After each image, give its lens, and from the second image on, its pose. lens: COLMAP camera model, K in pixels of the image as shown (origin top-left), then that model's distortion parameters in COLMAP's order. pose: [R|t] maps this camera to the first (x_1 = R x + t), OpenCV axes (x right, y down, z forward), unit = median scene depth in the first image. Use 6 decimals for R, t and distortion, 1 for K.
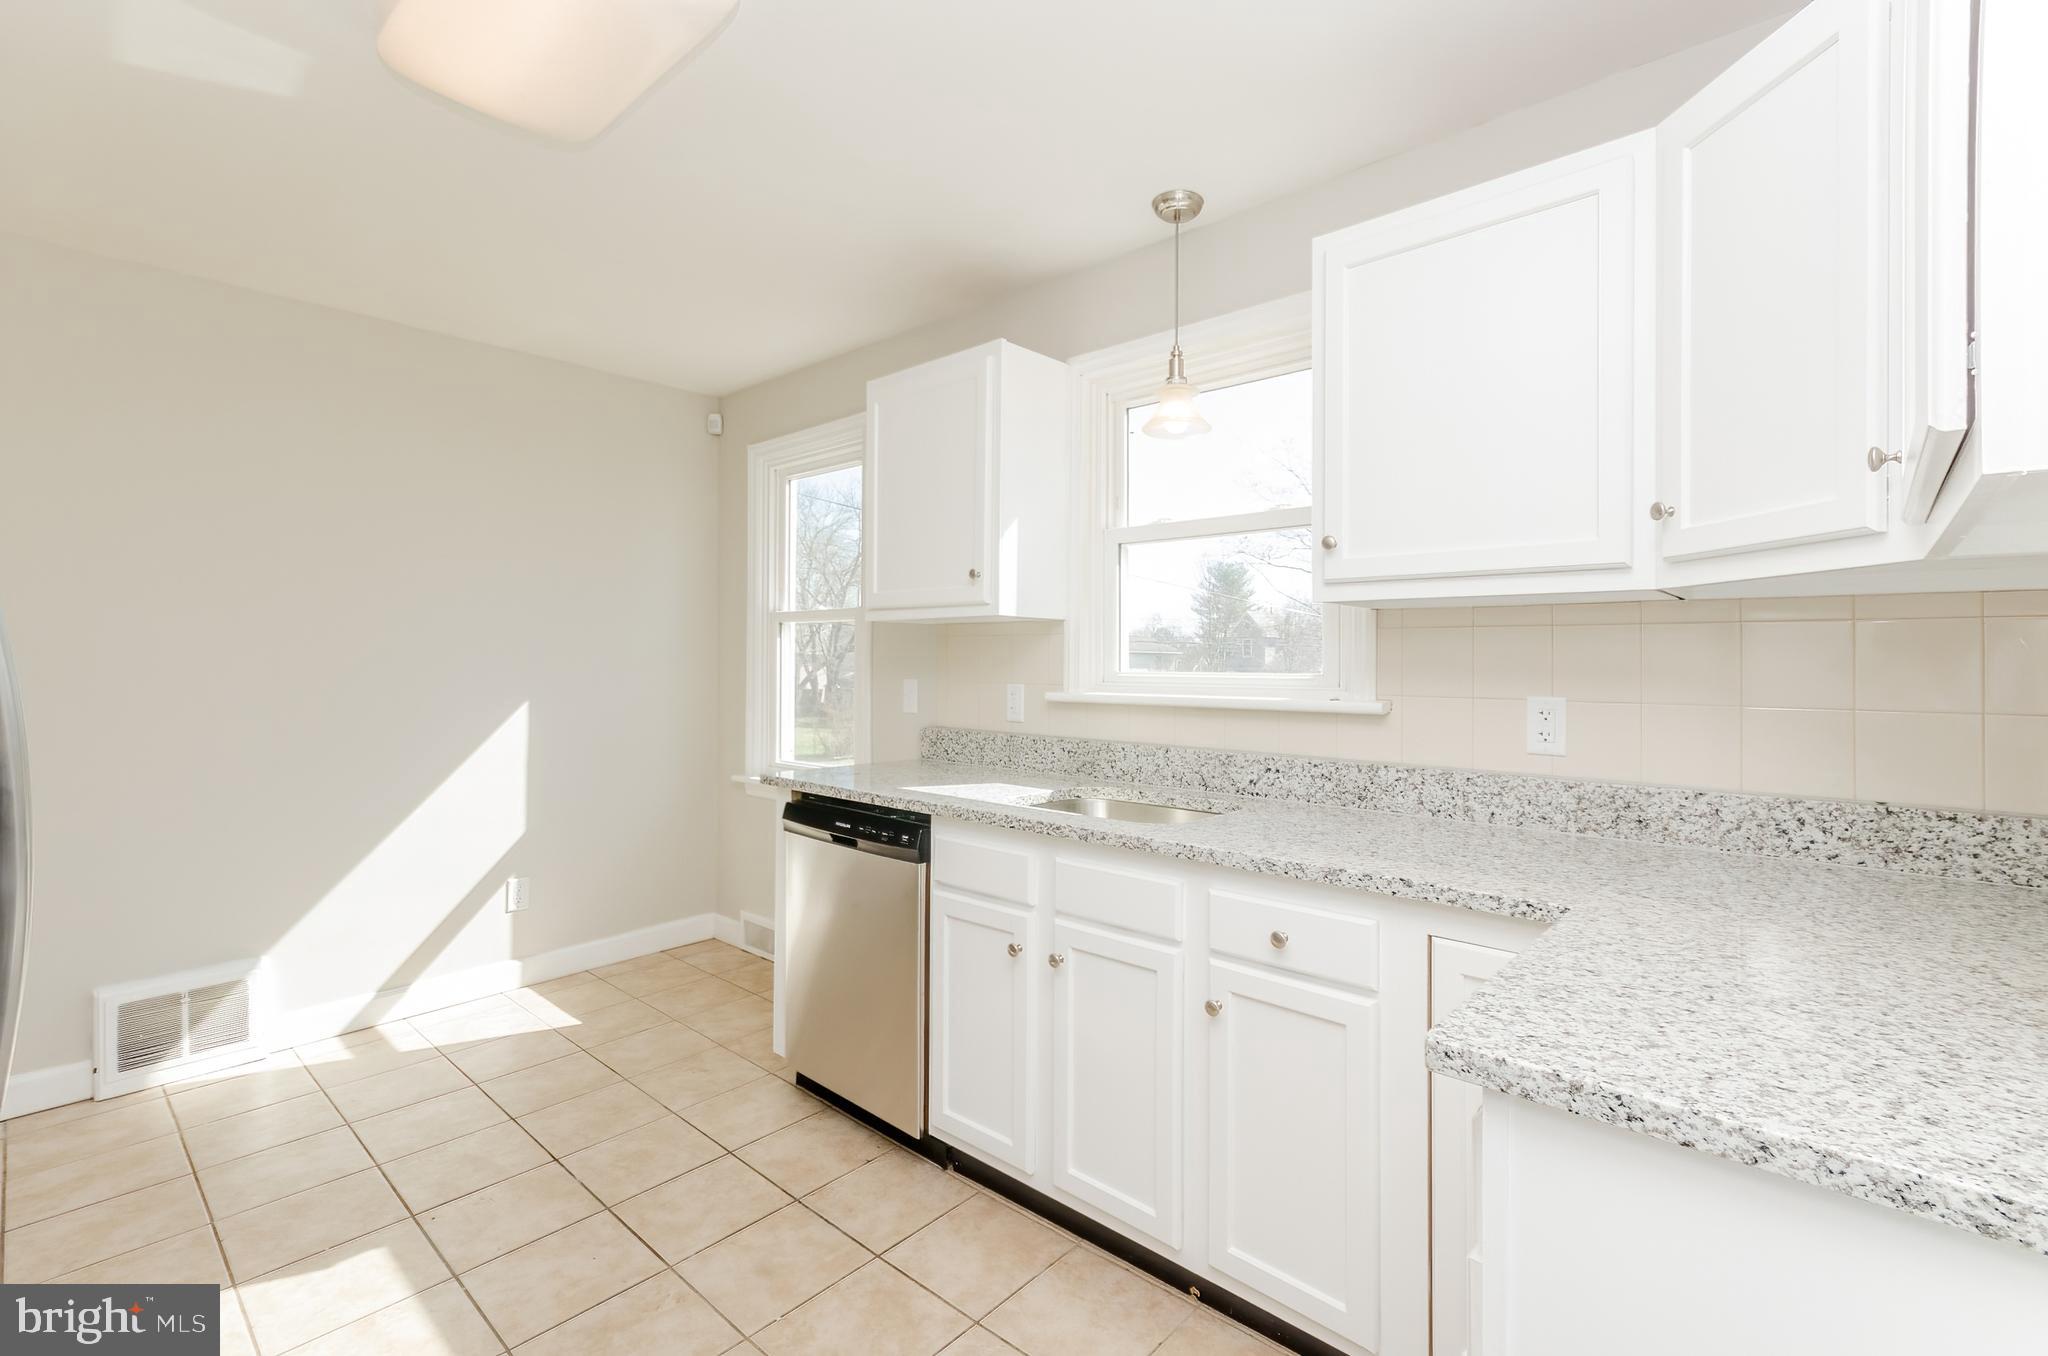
lens RADIAL K [[900.7, 0, 1001.9], [0, 900.7, 678.5], [0, 0, 1]] dist [0.001461, 0.000265]
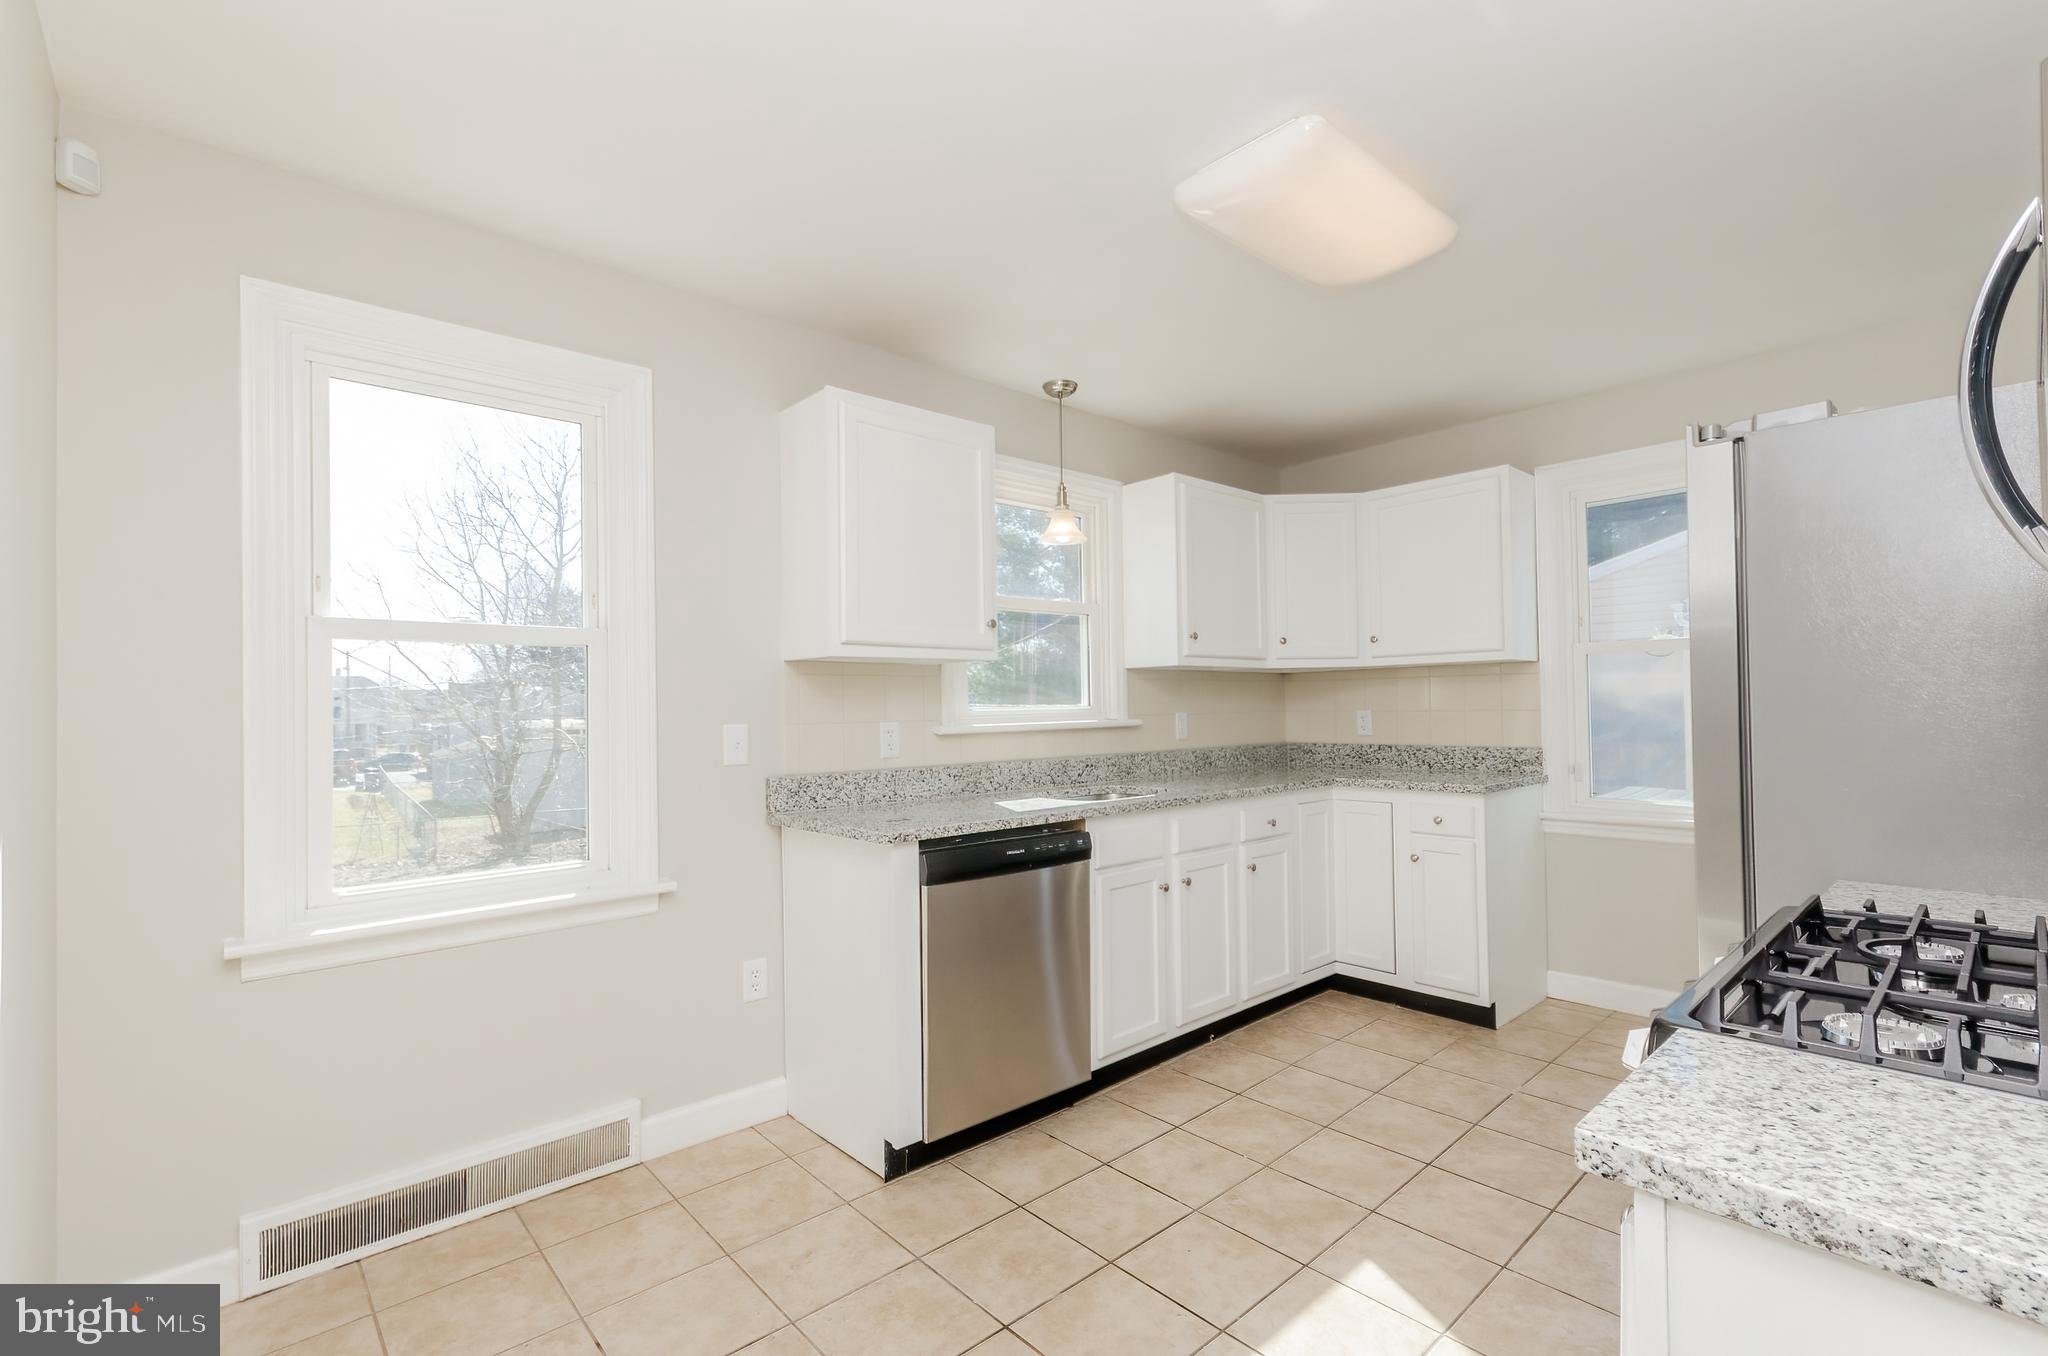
lens RADIAL K [[912.9, 0, 1093.5], [0, 912.9, 738.0], [0, 0, 1]] dist [-0.000076, 0.000127]
pose [[0.059774, -0.041312, 0.997357, -1.293109], [0.036238, 0.998574, 0.039190, -0.010102], [-0.997554, 0.033800, 0.061186, 0.875047]]
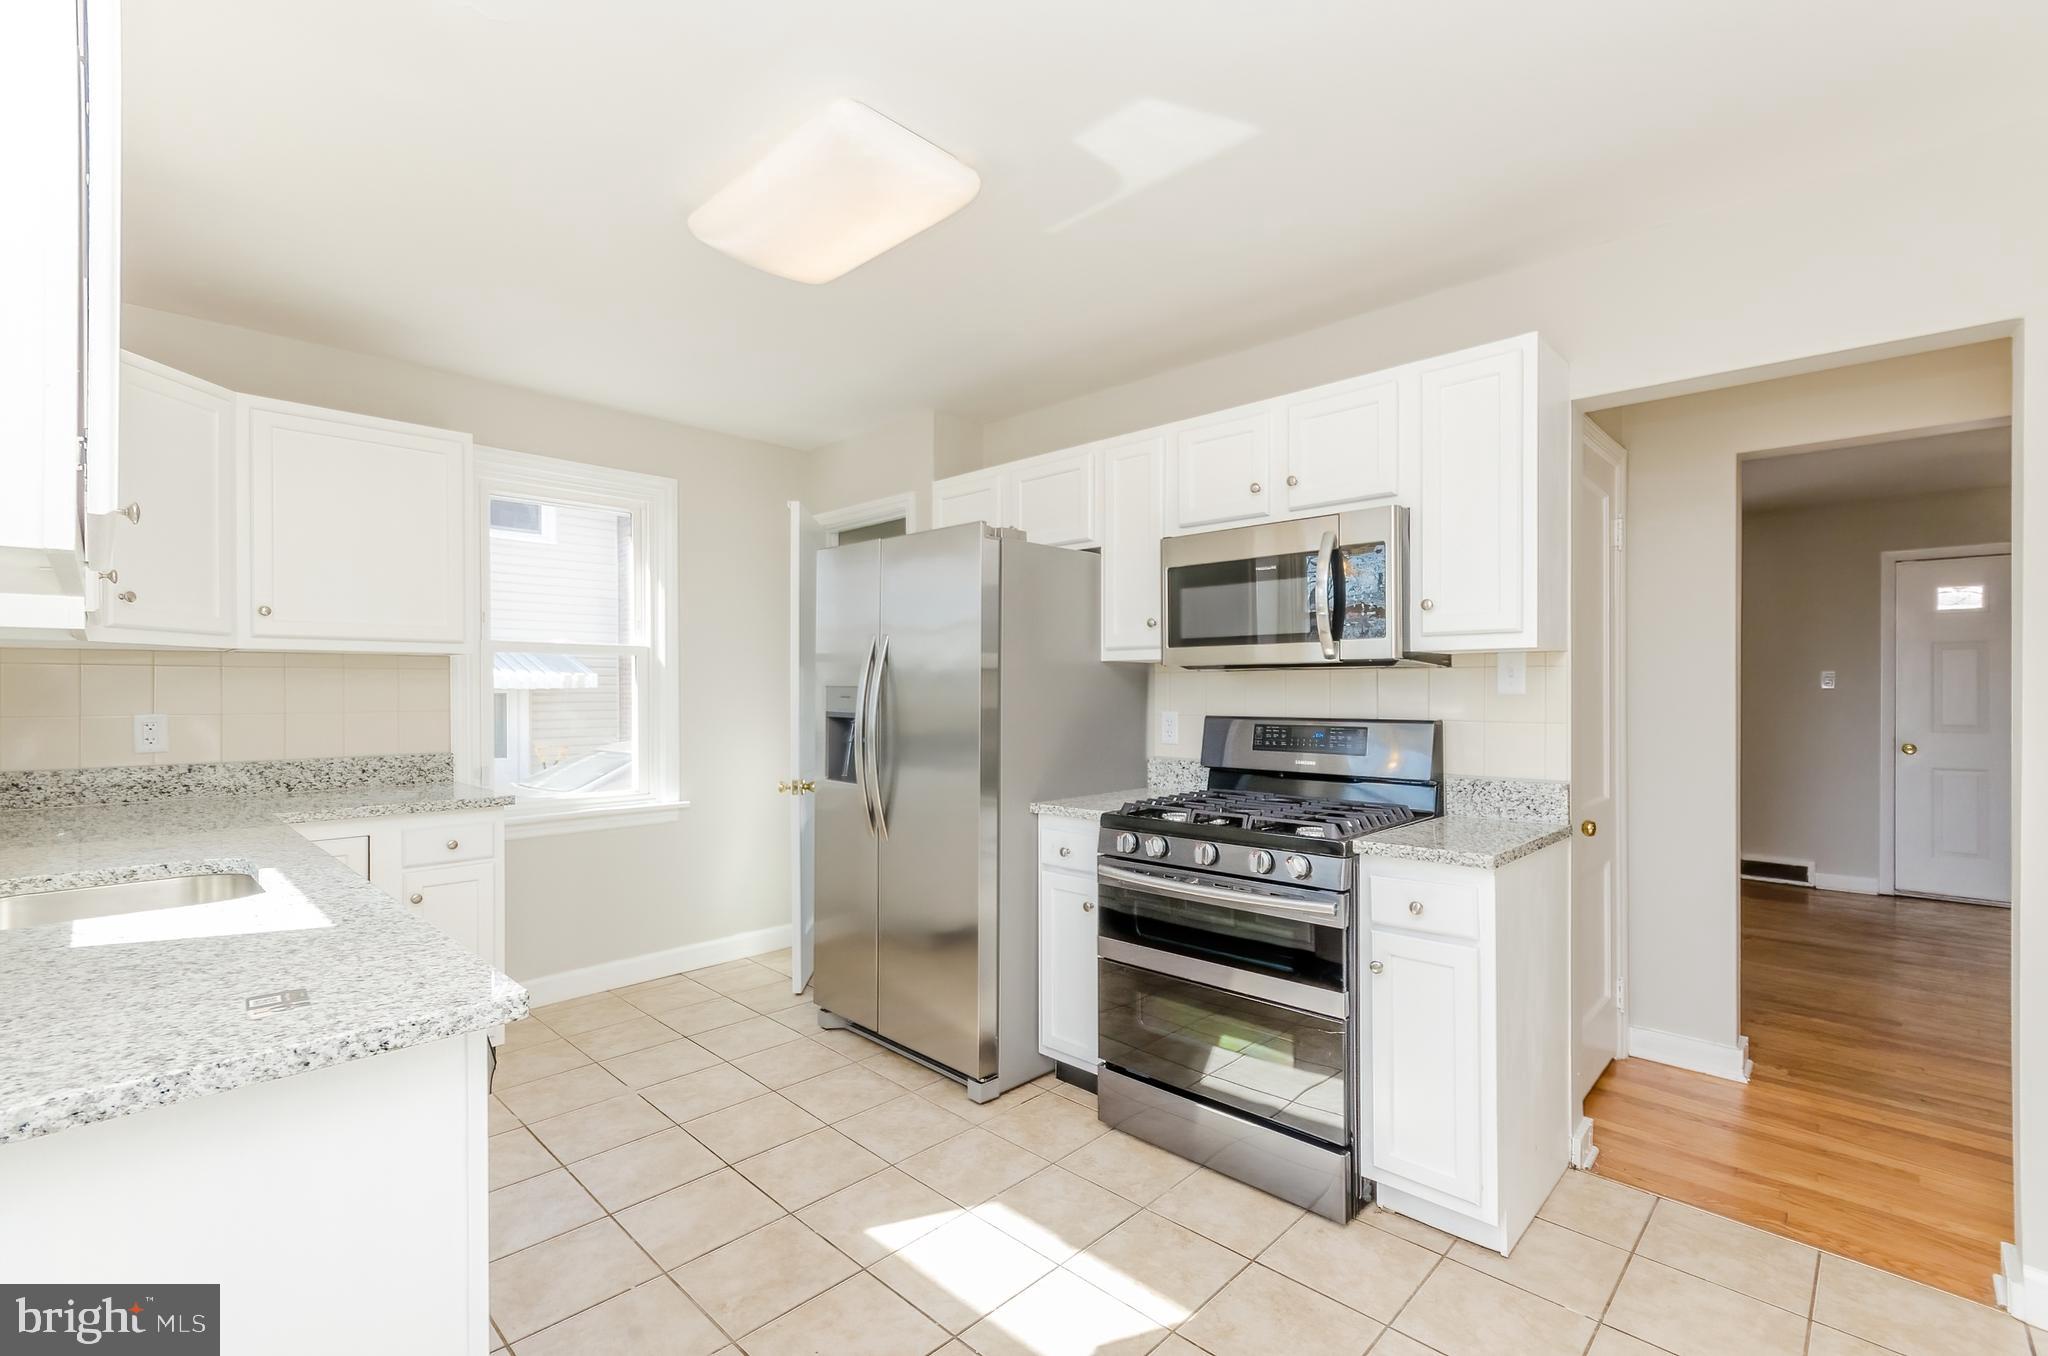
lens RADIAL K [[900.7, 0, 1001.9], [0, 900.7, 678.5], [0, 0, 1]] dist [0.001461, 0.000265]
pose [[-0.999246, -0.005976, 0.038353, -0.572389], [-0.005579, 0.999930, 0.010446, -0.041672], [-0.038413, 0.010224, -0.999210, 1.617003]]
